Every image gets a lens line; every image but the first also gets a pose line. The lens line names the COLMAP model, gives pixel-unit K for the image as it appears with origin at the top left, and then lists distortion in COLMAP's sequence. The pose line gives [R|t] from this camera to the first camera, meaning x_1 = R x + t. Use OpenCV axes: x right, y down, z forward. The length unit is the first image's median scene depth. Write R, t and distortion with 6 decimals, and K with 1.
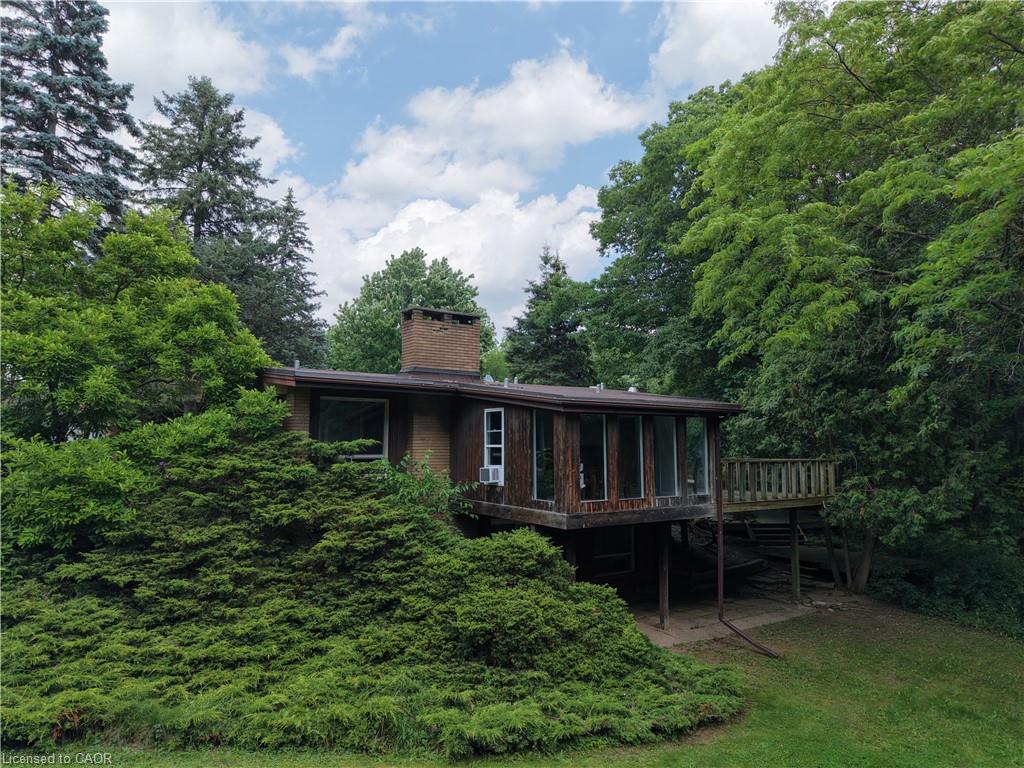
lens RADIAL K [[690.3, 0, 512.0], [0, 690.3, 384.0], [0, 0, 1]] dist [0.032933, -0.031198]
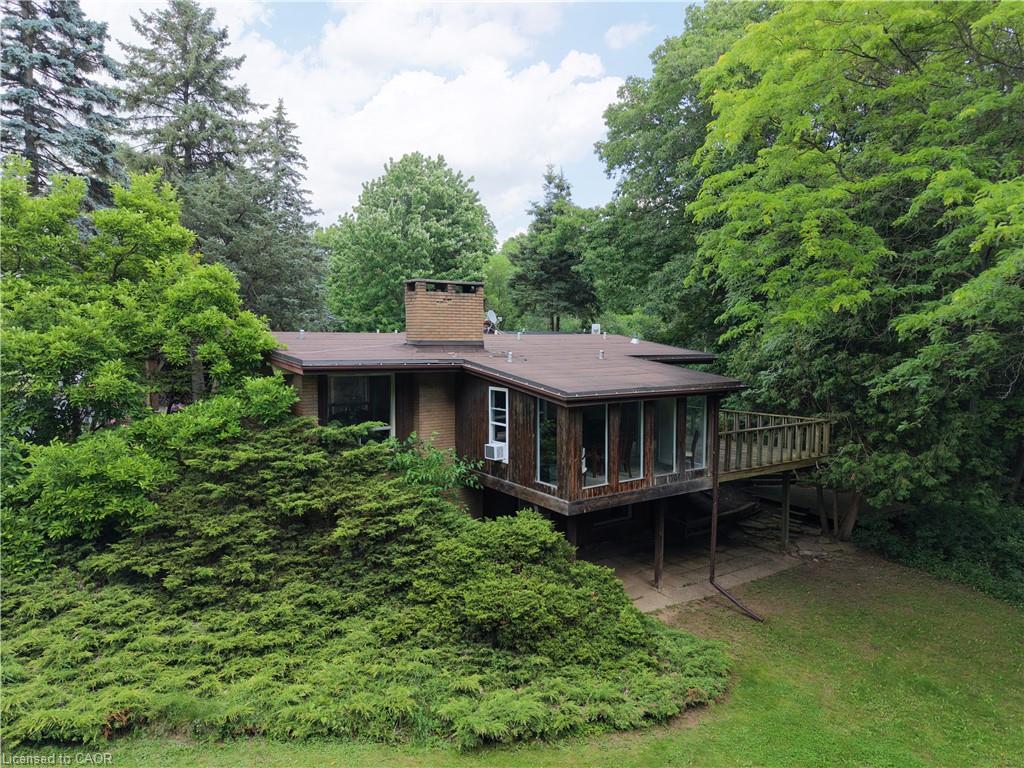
lens RADIAL K [[690.3, 0, 512.0], [0, 690.3, 384.0], [0, 0, 1]] dist [0.032933, -0.031198]
pose [[0.999999, 0.000643, -0.000969, -0.005890], [-0.000474, 0.986292, 0.165010, -0.161272], [0.001062, -0.165010, 0.986291, -0.001952]]
